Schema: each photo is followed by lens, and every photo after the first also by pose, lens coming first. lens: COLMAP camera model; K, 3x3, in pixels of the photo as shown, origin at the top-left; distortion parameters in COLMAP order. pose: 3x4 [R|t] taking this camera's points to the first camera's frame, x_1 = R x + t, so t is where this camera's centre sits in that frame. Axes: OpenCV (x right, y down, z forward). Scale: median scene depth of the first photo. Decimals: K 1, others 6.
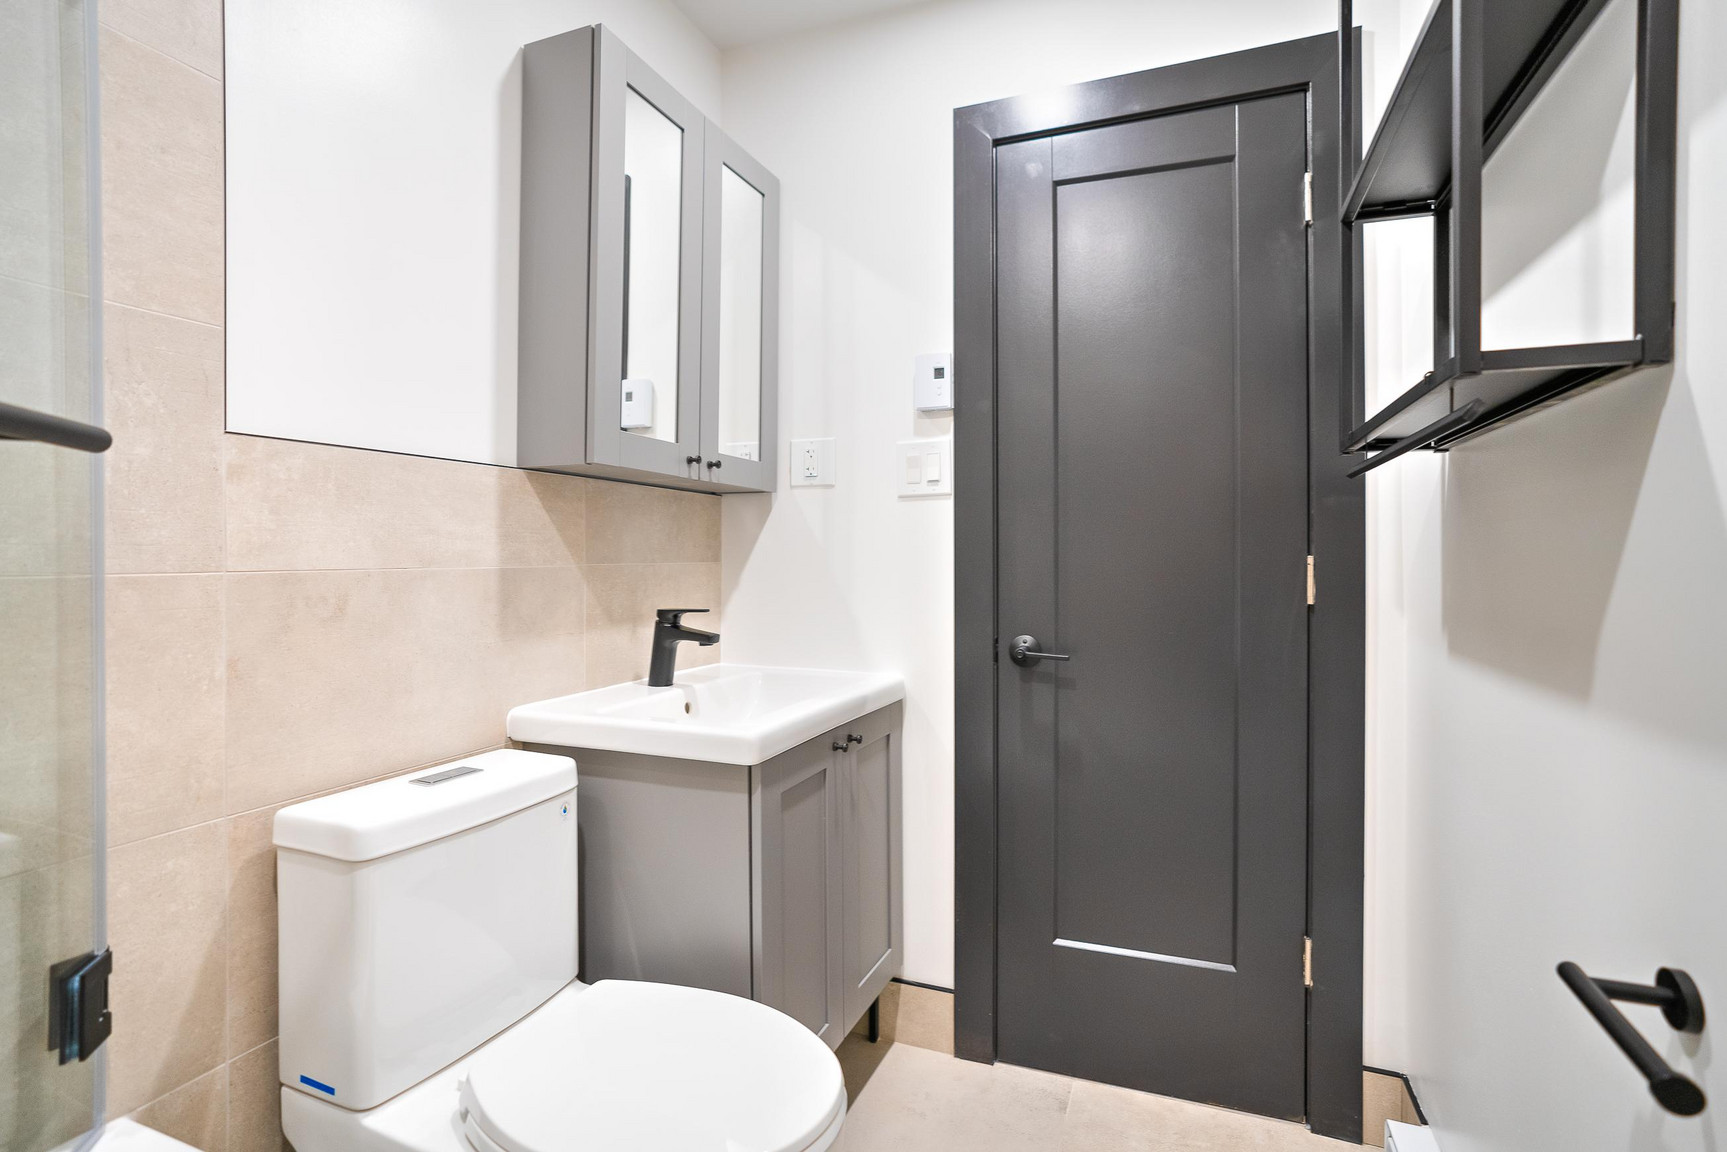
lens RADIAL K [[800.7, 0, 869.7], [0, 800.7, 576.0], [0, 0, 1]] dist [-0.041158, 0.025350]
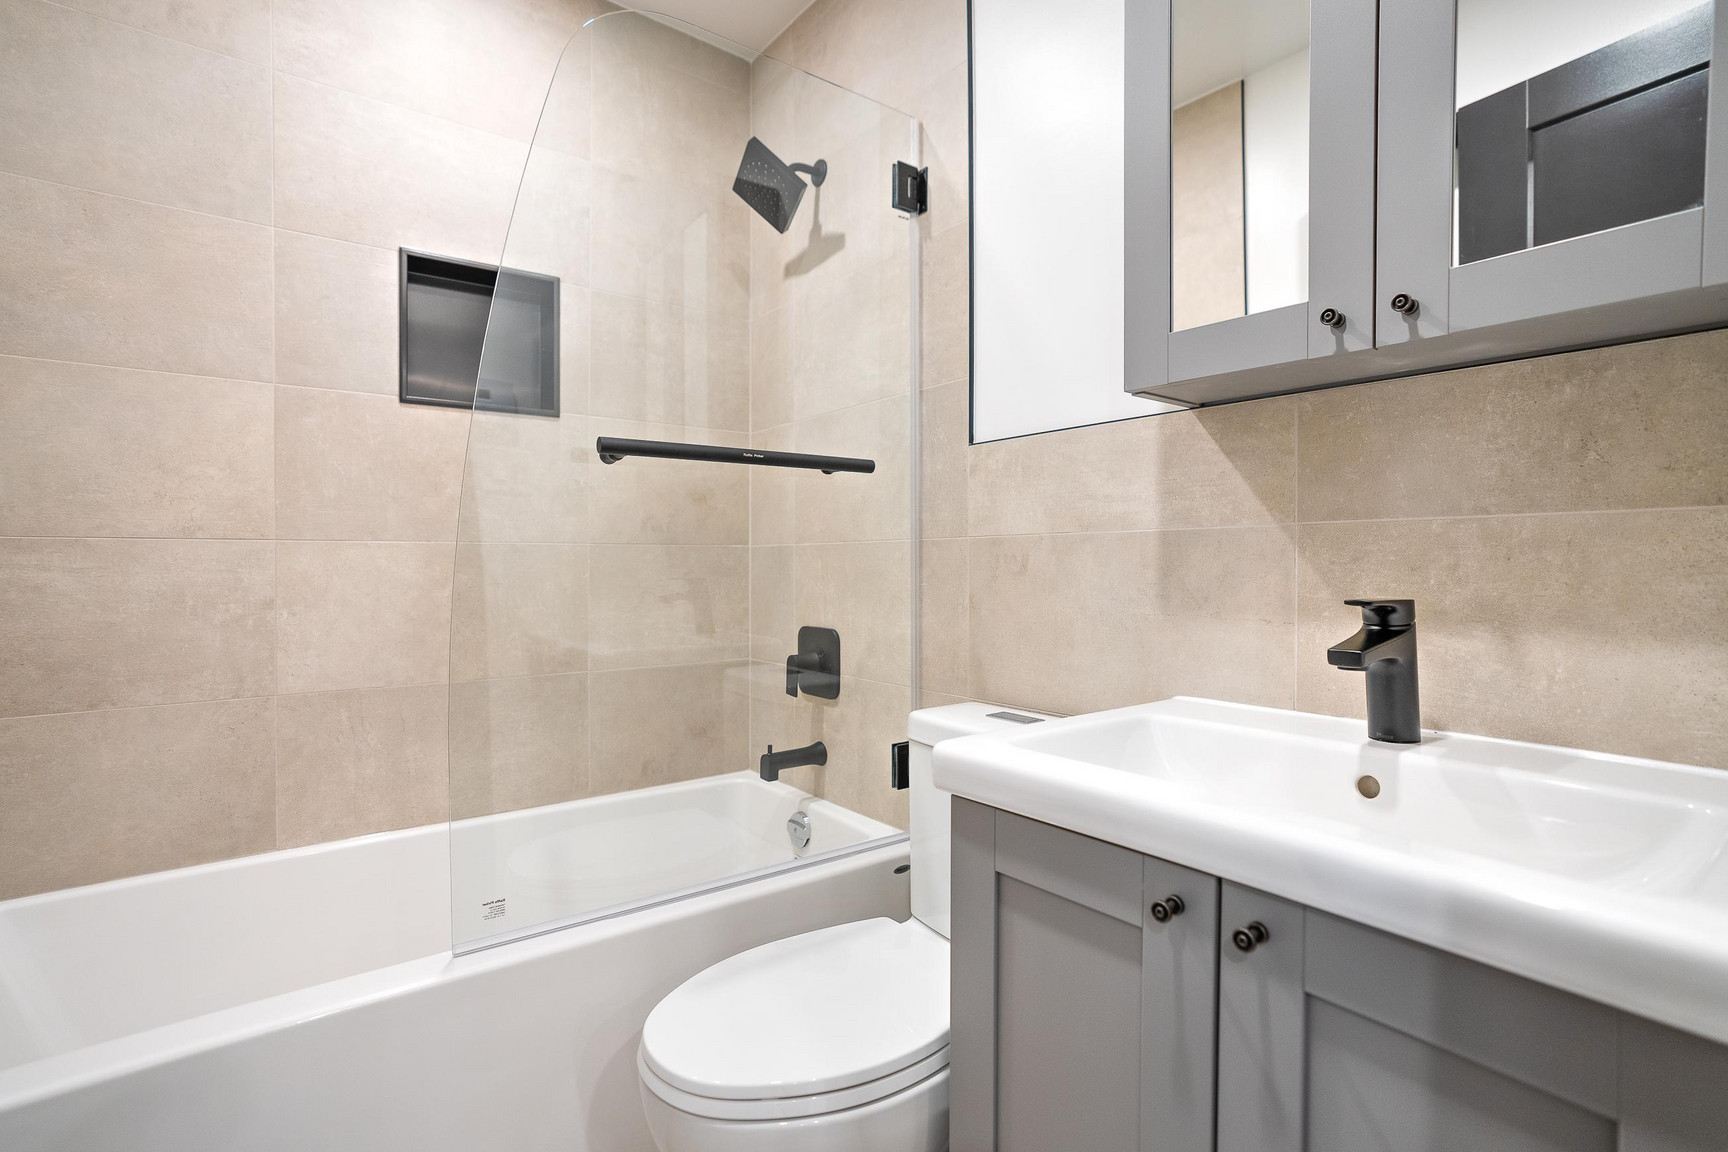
lens RADIAL K [[801.2, 0, 870.2], [0, 801.2, 576.0], [0, 0, 1]] dist [-0.041158, 0.025350]
pose [[-0.475682, 0.011871, -0.879537, 0.455531], [-0.024555, 0.999340, 0.026768, 0.024243], [0.879274, 0.034330, -0.475077, 1.129846]]
